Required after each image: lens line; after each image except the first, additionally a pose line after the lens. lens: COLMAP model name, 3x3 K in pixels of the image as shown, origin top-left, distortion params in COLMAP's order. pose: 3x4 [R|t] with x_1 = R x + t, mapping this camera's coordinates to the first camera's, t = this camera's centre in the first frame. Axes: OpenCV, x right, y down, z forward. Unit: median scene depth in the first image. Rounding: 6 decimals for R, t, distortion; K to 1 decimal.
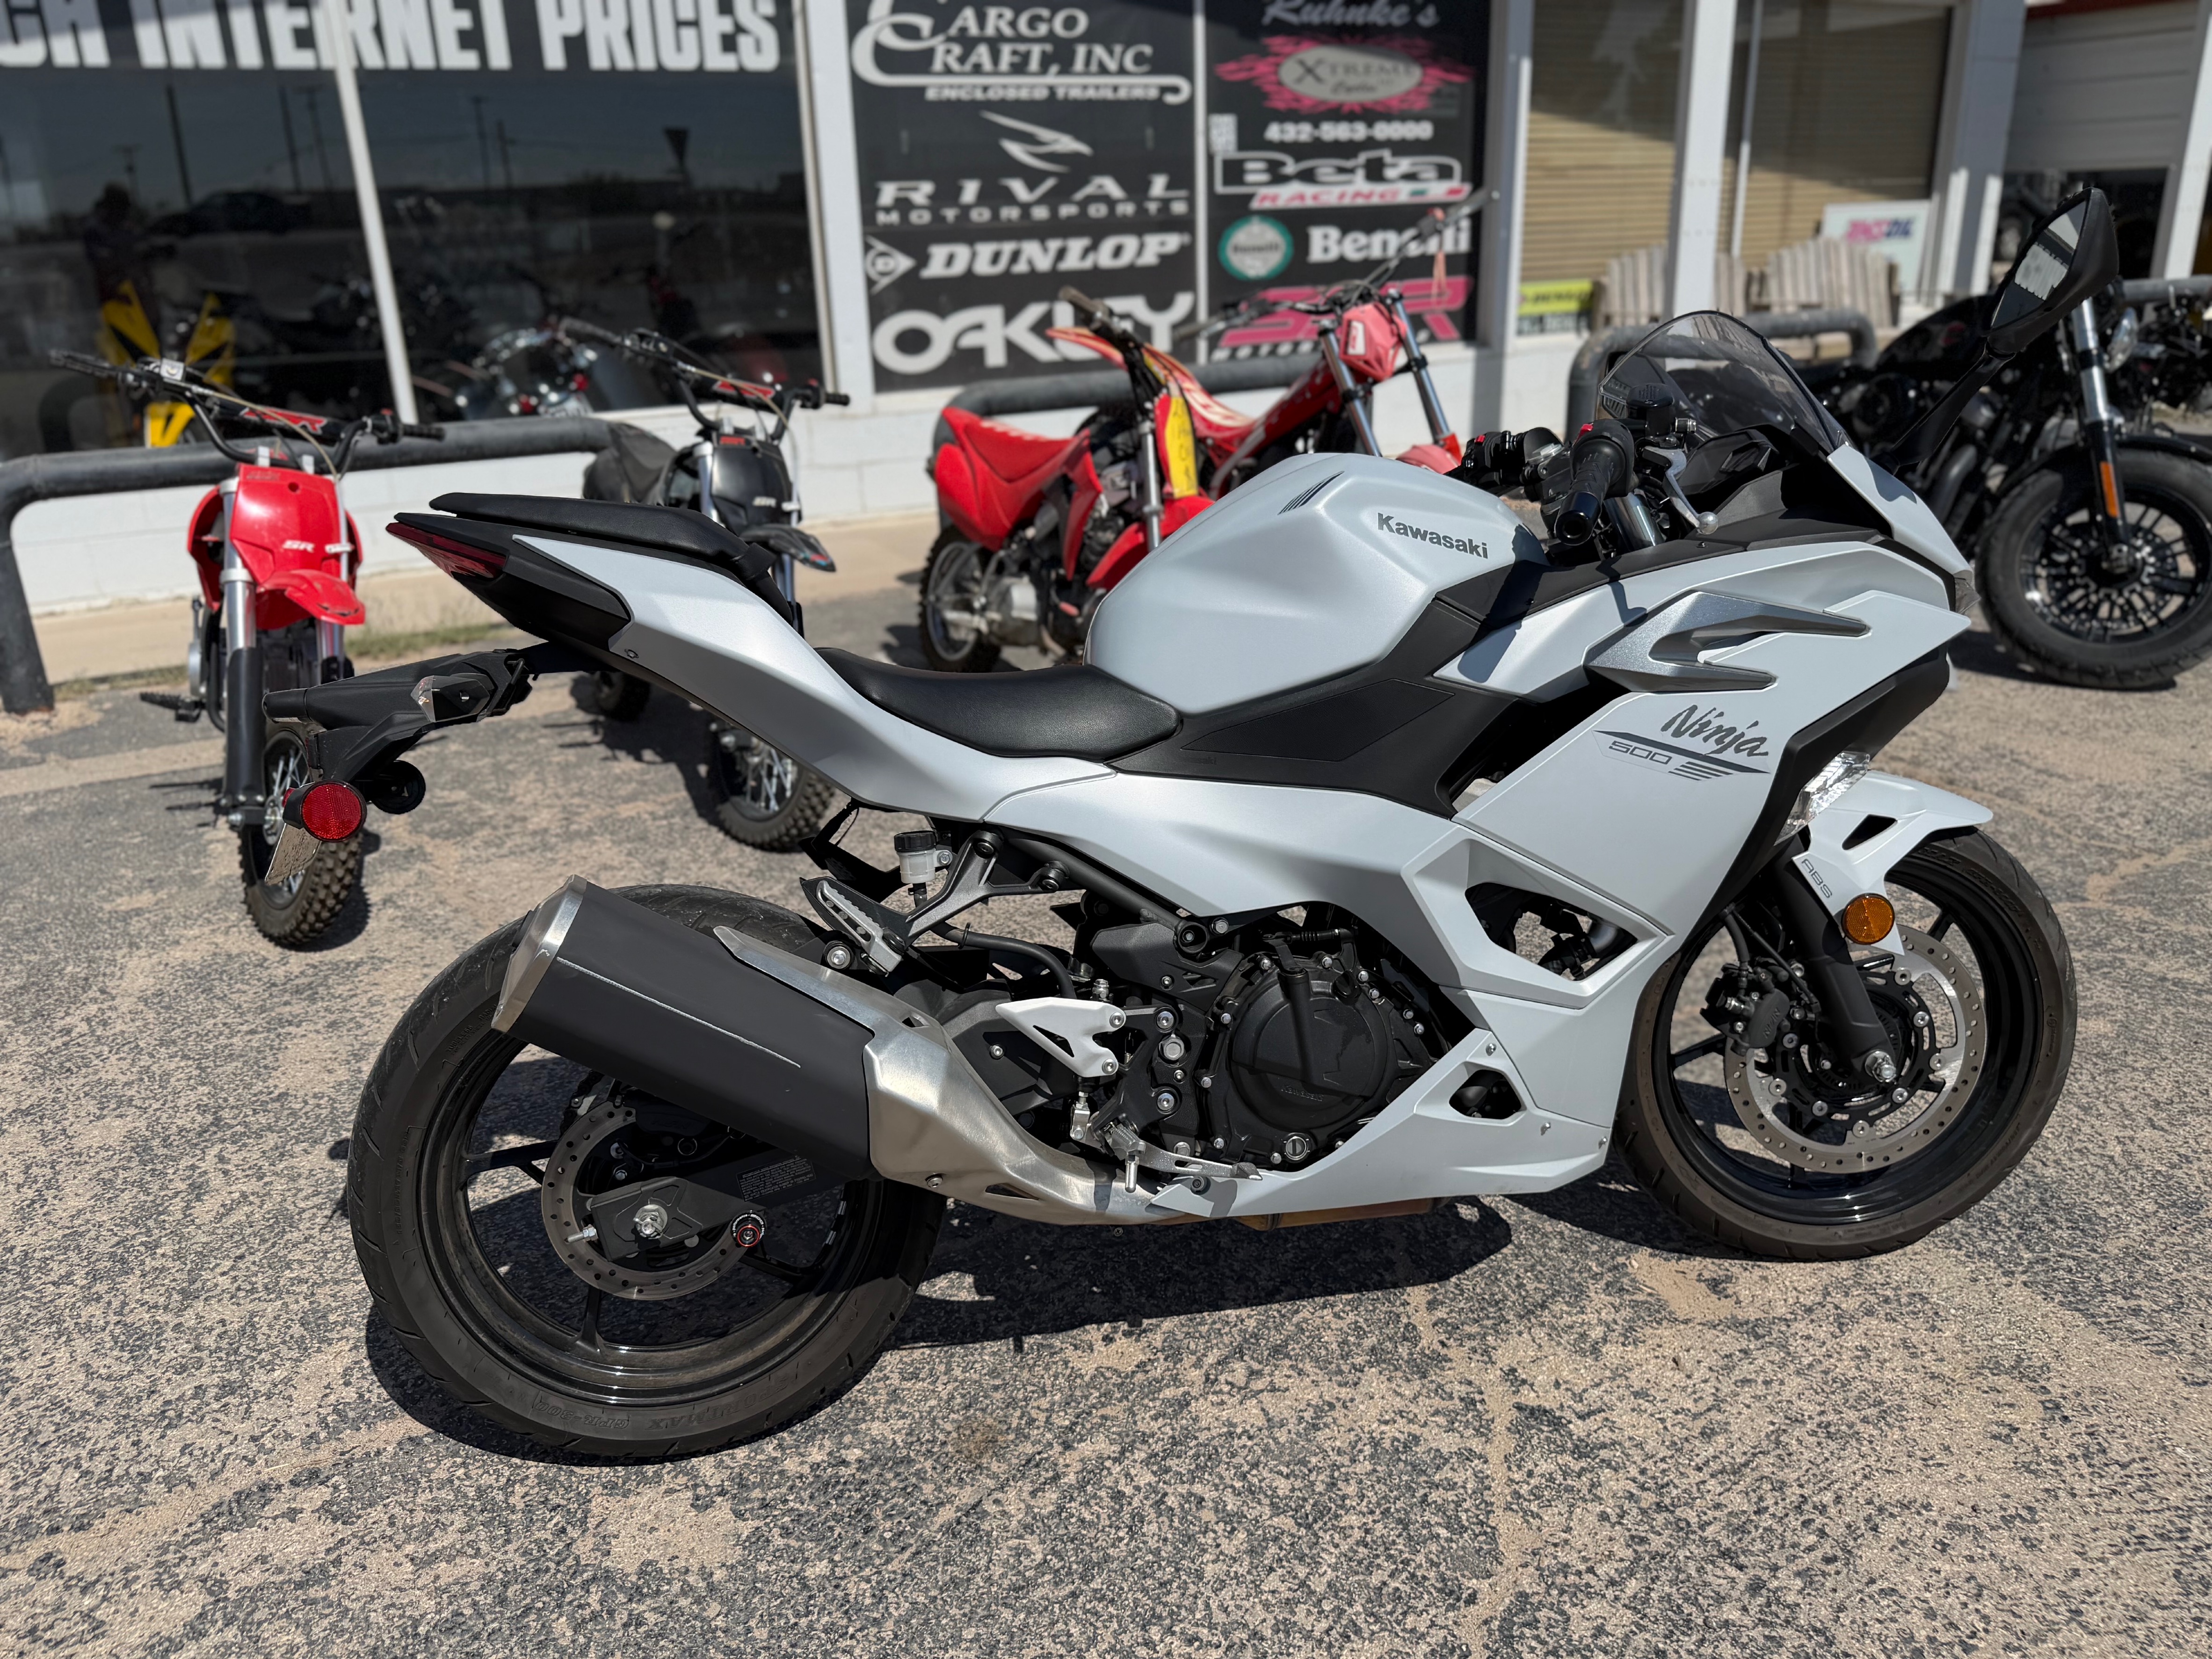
lens RADIAL K [[1602.1, 0, 1106.0], [0, 1602.1, 829.5], [0, 0, 1]] dist [-0.005091, -0.000948]
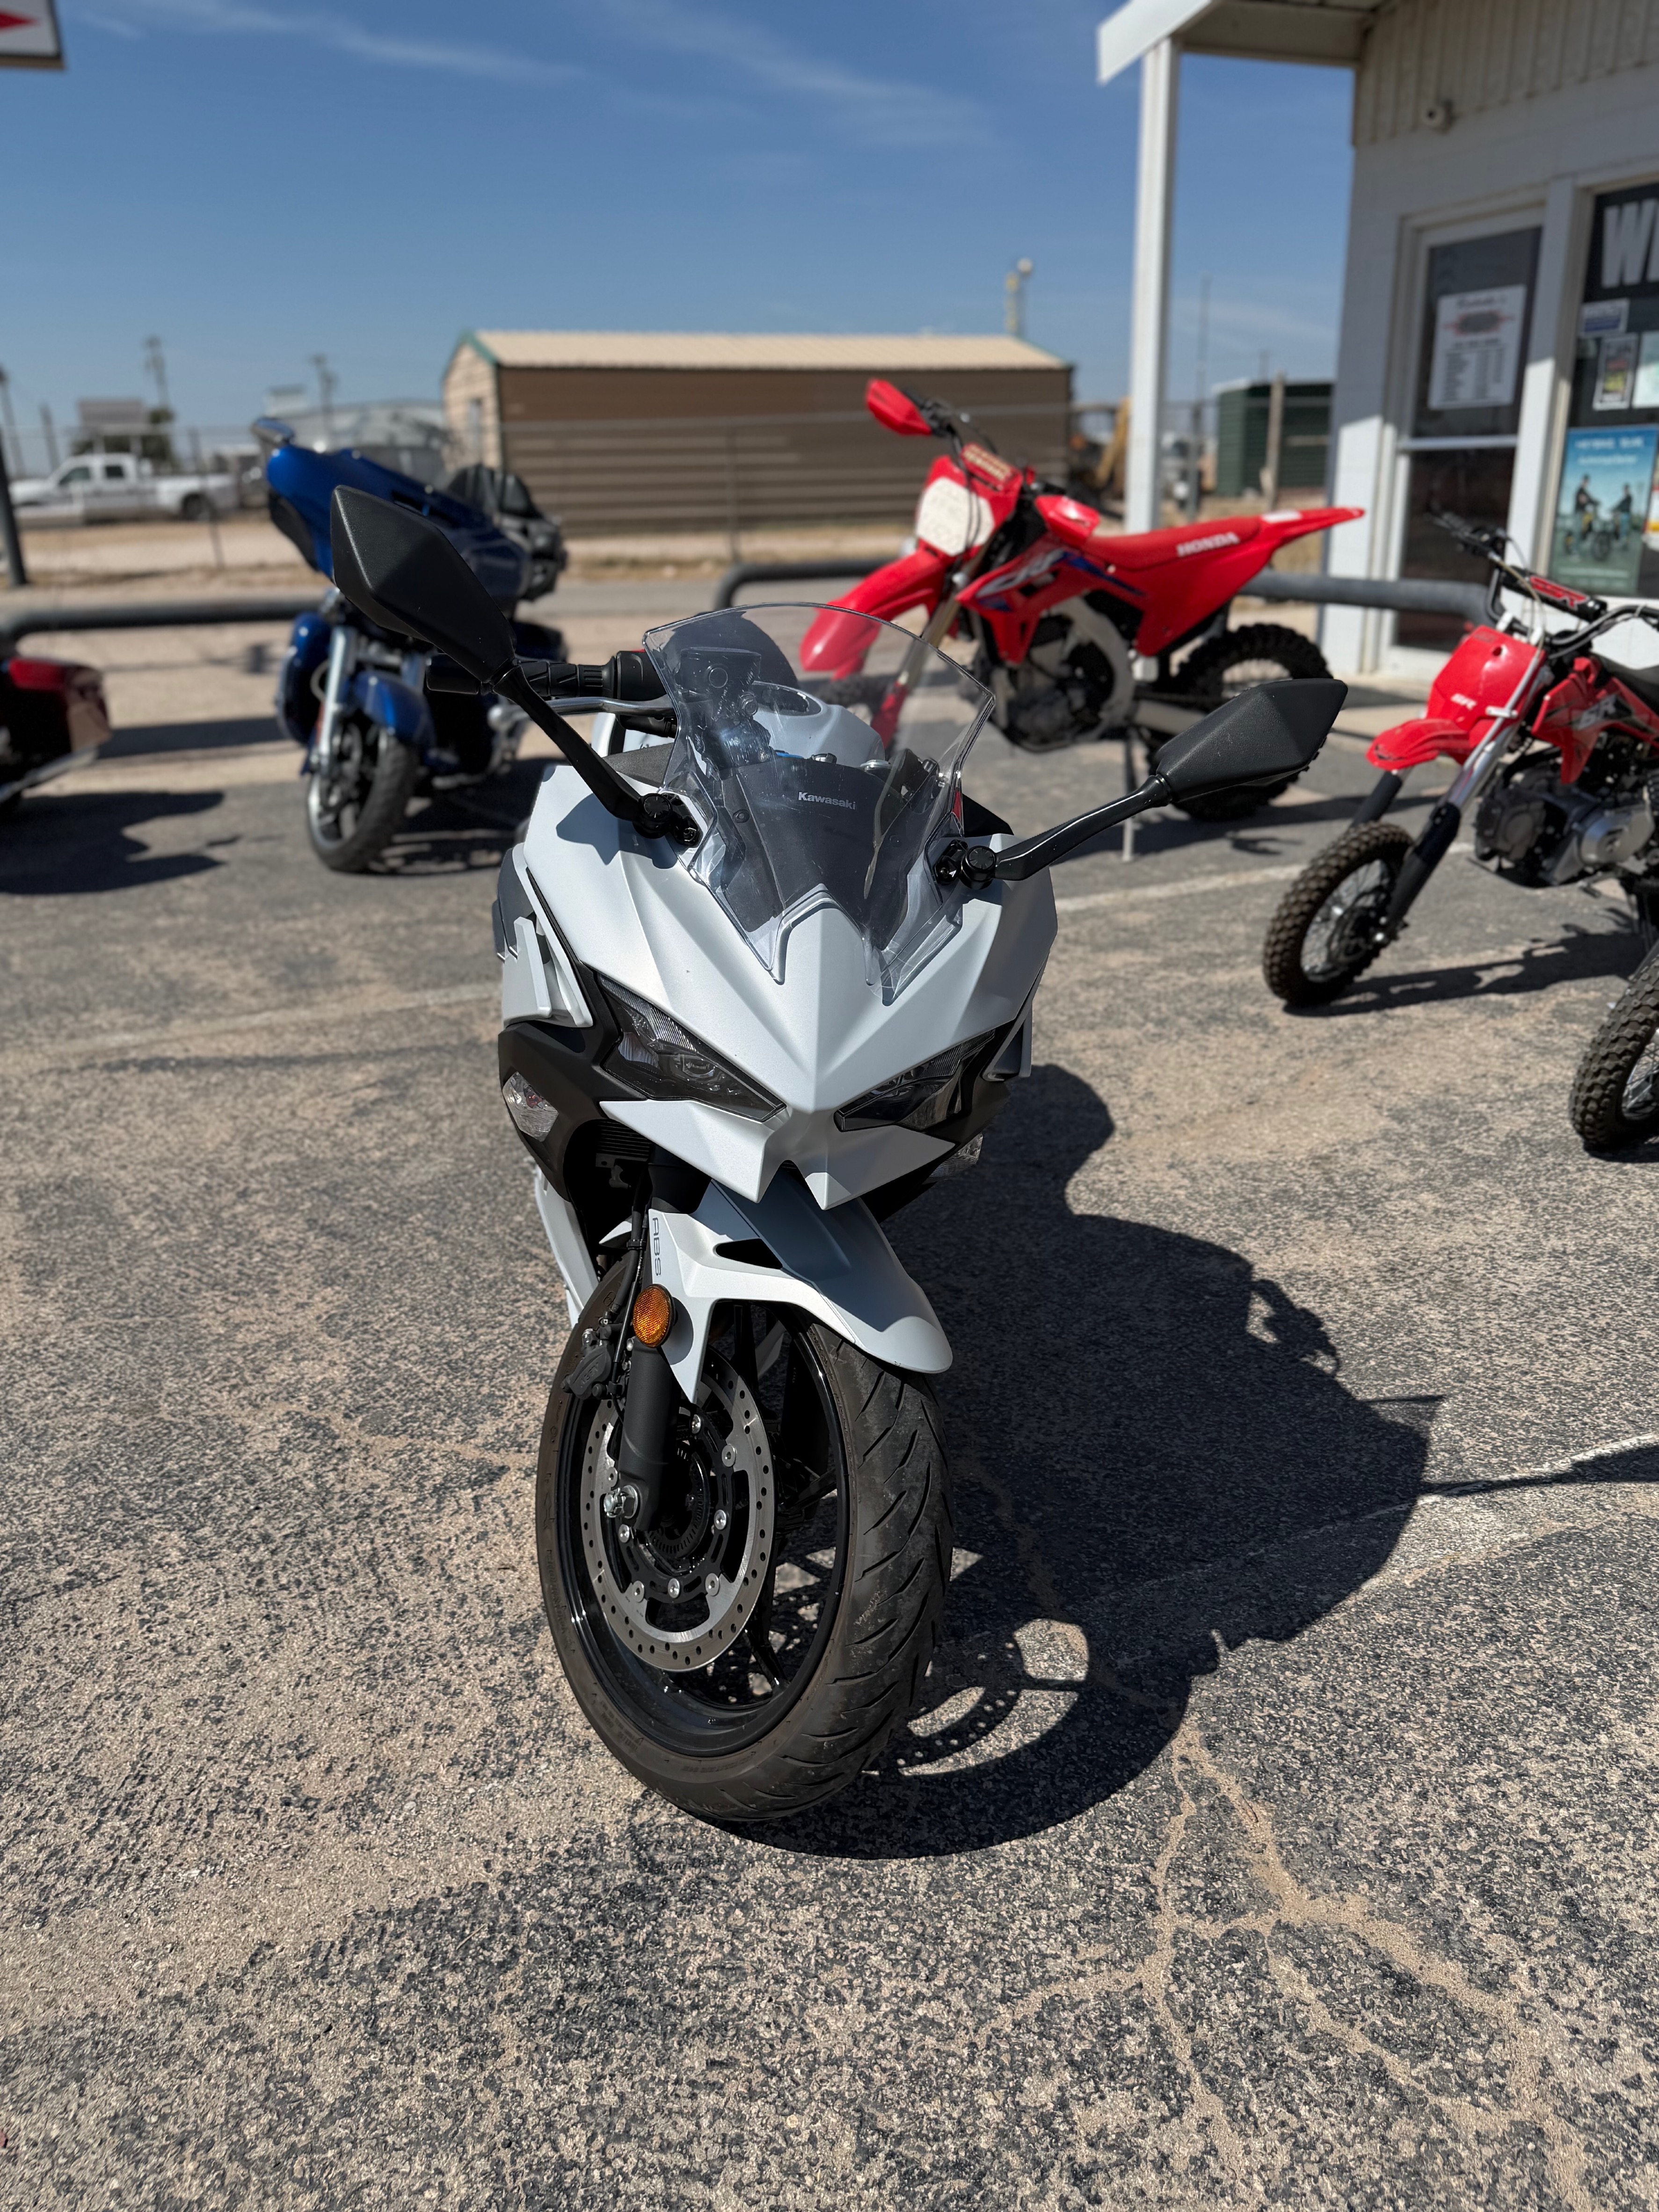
lens RADIAL K [[1599.9, 0, 829.5], [0, 1599.9, 1106.0], [0, 0, 1]] dist [0.129291, -0.286774]
pose [[-0.124407, 0.395678, -0.909924, 1.339083], [-0.317574, 0.852931, 0.414314, -0.497340], [0.940037, 0.340512, 0.019546, 1.213644]]
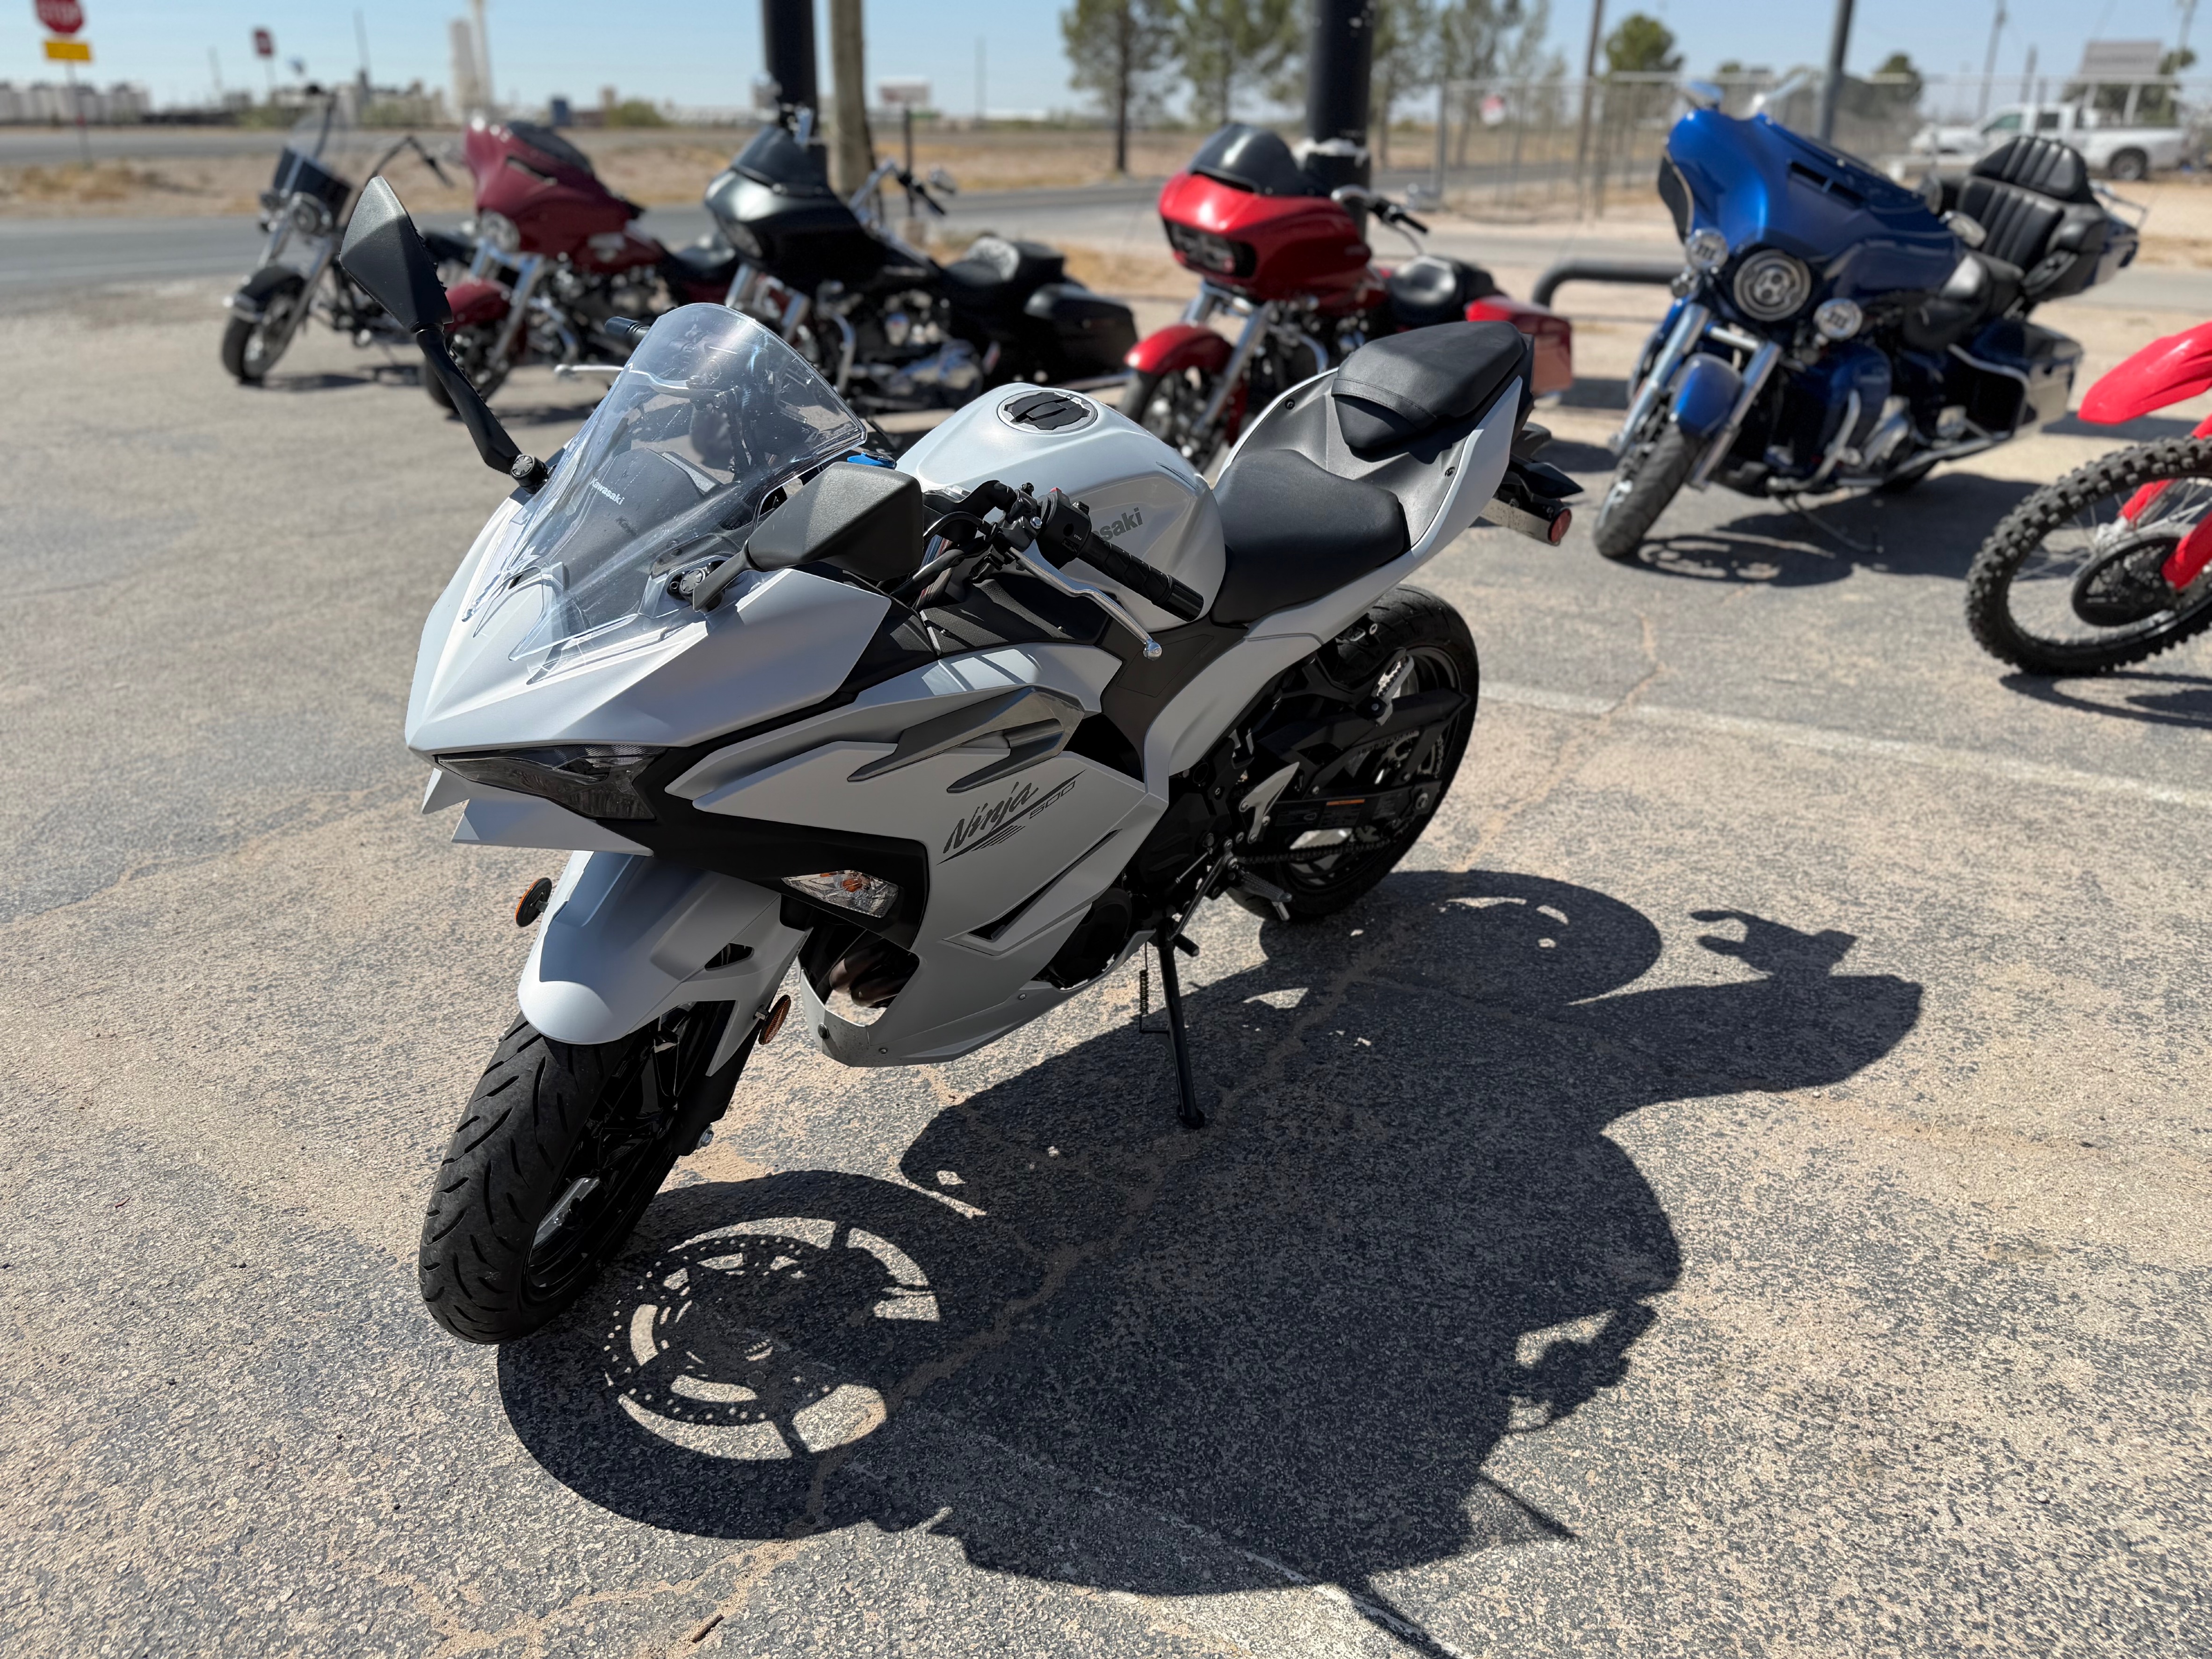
lens RADIAL K [[1653.8, 0, 1106.0], [0, 1653.8, 829.5], [0, 0, 1]] dist [-0.004611, -0.011471]
pose [[-0.858838, 0.220404, -0.462405, 0.702355], [-0.163148, 0.737998, 0.654784, -0.794528], [0.485571, 0.637794, -0.597862, 2.015285]]
